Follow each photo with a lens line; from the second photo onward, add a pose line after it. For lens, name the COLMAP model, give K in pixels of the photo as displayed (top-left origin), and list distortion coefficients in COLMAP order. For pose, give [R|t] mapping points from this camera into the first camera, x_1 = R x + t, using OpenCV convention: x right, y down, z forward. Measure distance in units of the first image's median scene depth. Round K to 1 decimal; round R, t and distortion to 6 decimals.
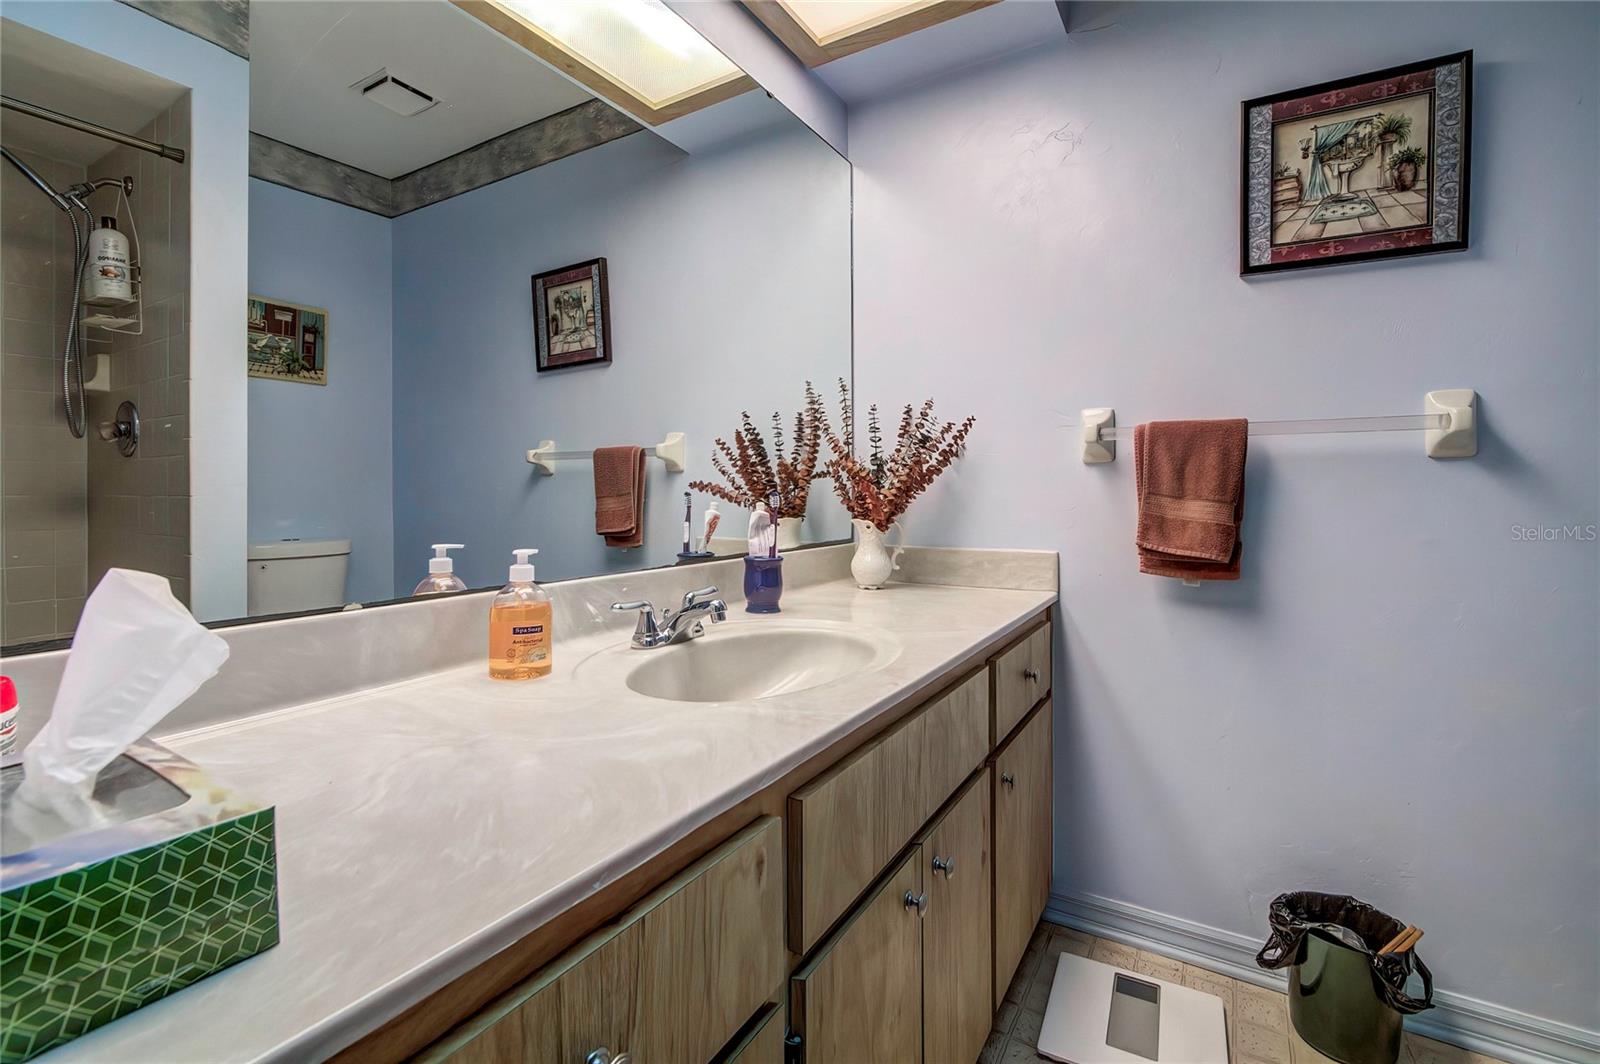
lens RADIAL K [[693.9, 0, 798.7], [0, 693.9, 525.2], [0, 0, 1]] dist [-0.019234, 0.003262]
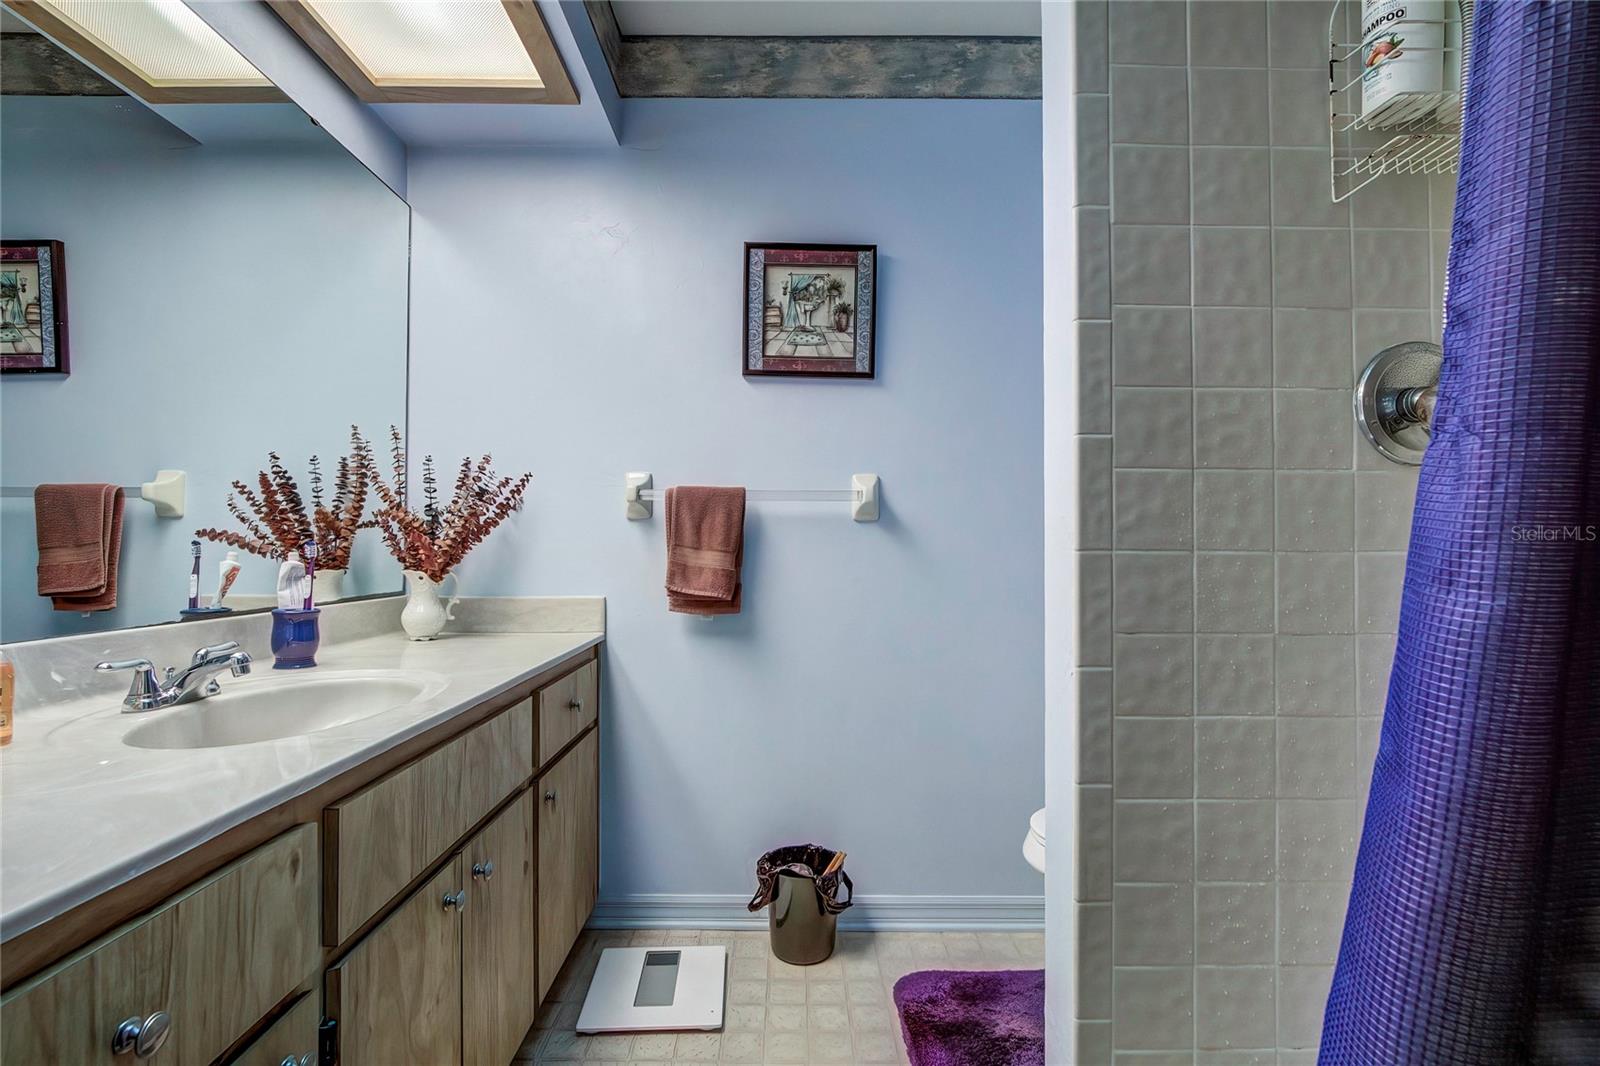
lens RADIAL K [[768.6, 0, 796.1], [0, 768.6, 533.0], [0, 0, 1]] dist [-0.013156, 0.000371]
pose [[0.859943, 0.015375, 0.510158, 0.002119], [0.019299, 0.997852, -0.062605, 0.021768], [-0.510025, 0.063683, 0.857799, -0.270362]]
